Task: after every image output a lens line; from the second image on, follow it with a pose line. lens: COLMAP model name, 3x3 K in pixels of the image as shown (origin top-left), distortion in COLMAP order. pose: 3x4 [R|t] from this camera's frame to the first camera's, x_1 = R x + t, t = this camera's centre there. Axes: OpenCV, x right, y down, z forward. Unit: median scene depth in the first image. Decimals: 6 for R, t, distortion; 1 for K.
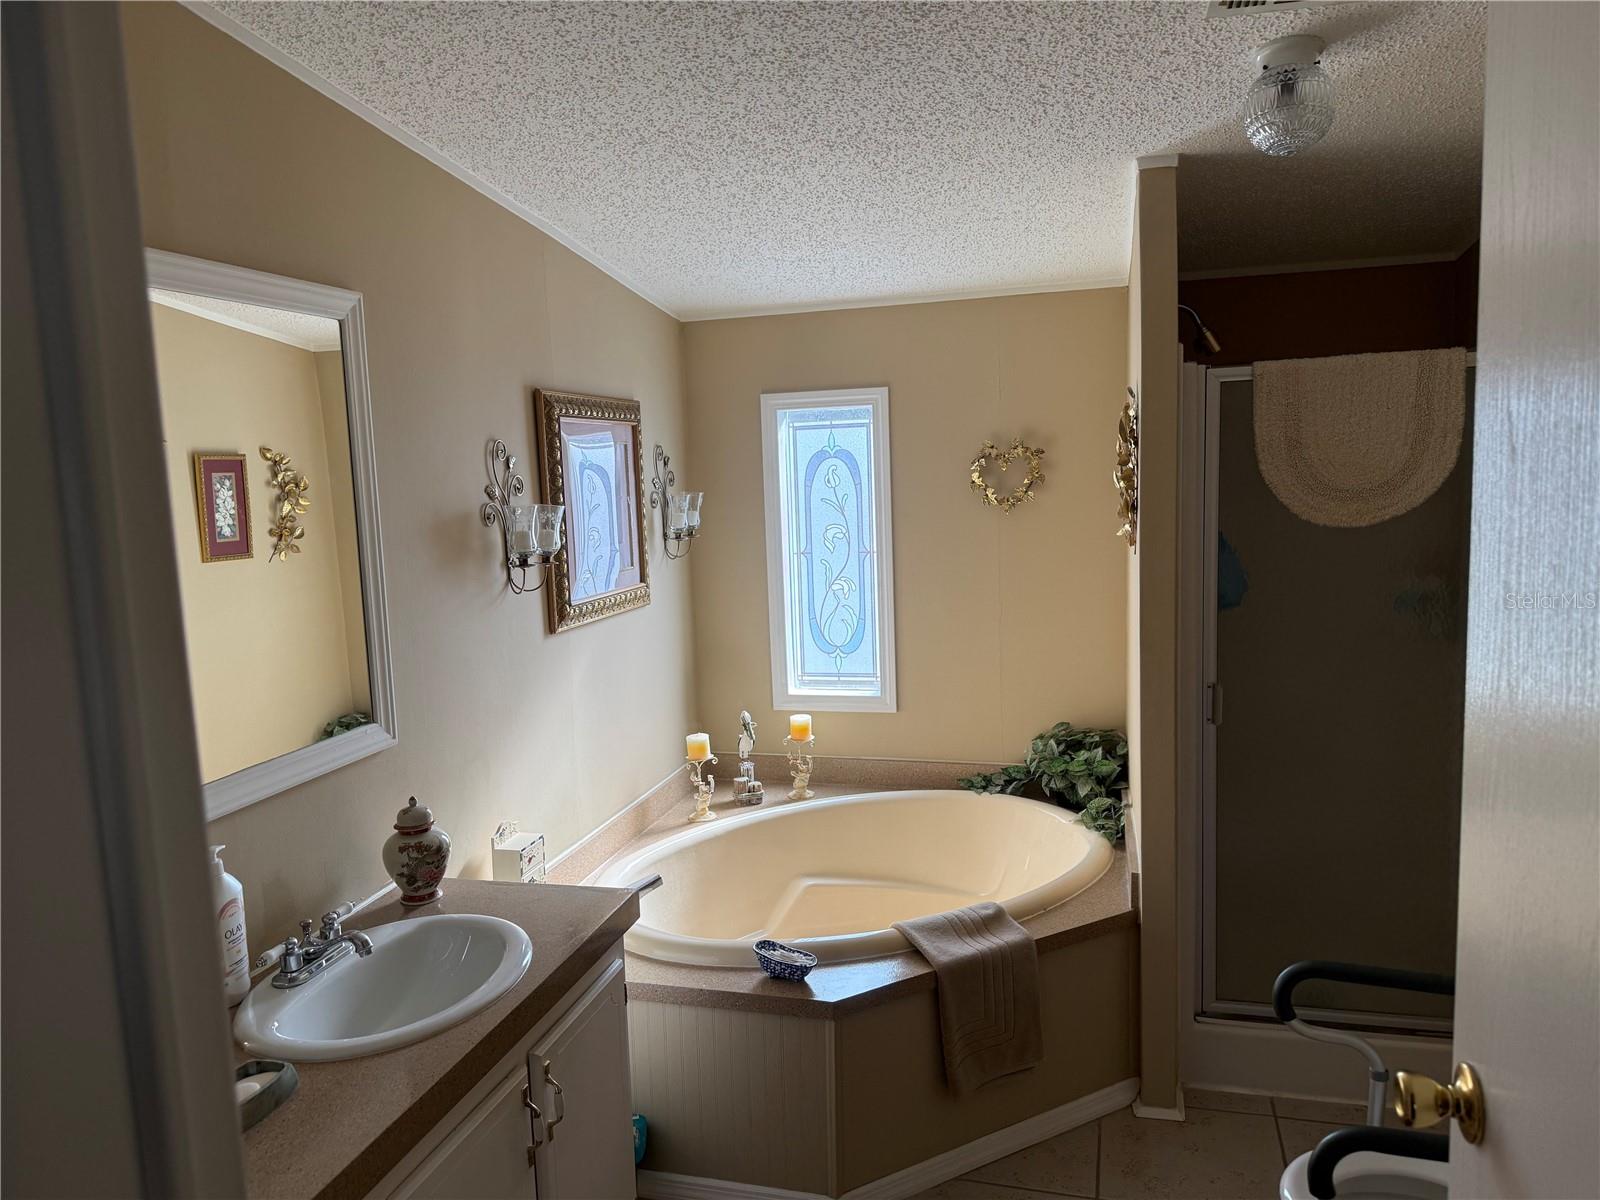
lens RADIAL K [[1100.5, 0, 798.5], [0, 1100.5, 602.5], [0, 0, 1]] dist [-0.050150, 0.020436]
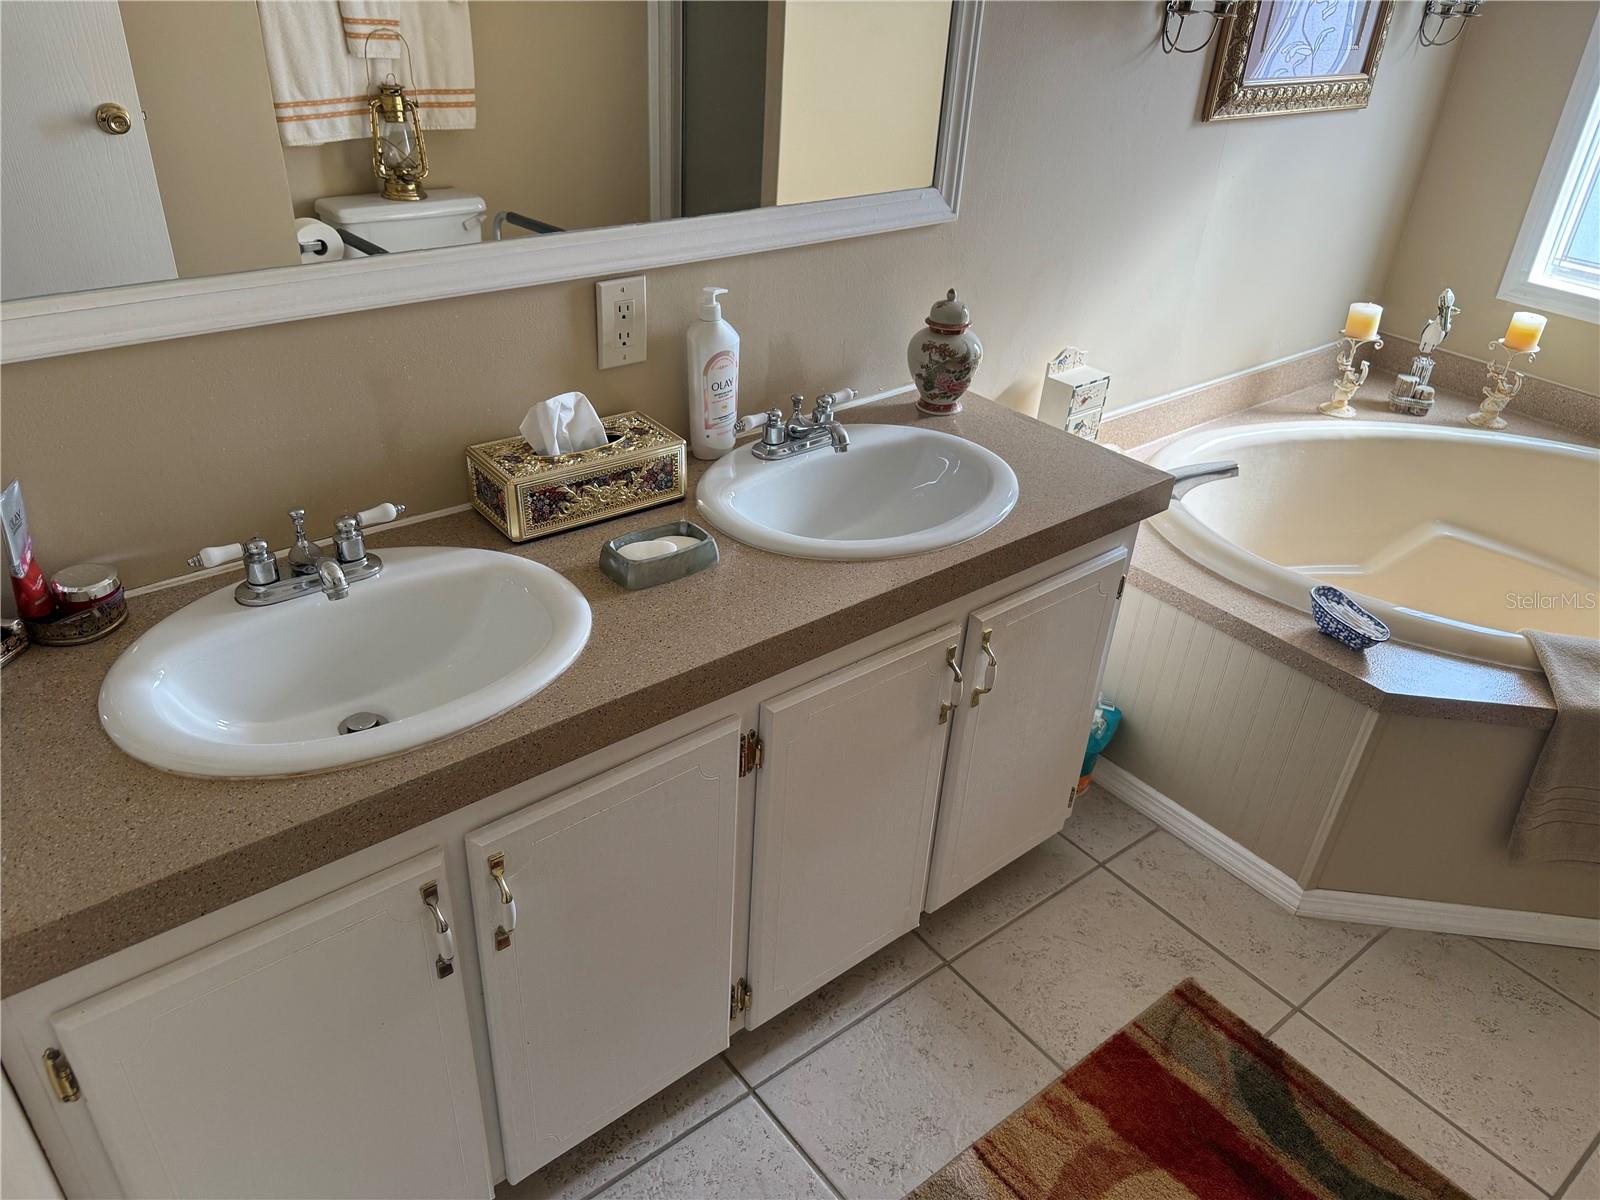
lens RADIAL K [[1100.1, 0, 756.0], [0, 1100.1, 620.5], [0, 0, 1]] dist [-0.003530, -0.027540]
pose [[0.787451, 0.383398, -0.482625, 0.032761], [-0.136160, 0.871859, 0.470449, 0.017367], [0.601150, -0.304741, 0.738750, 0.168199]]
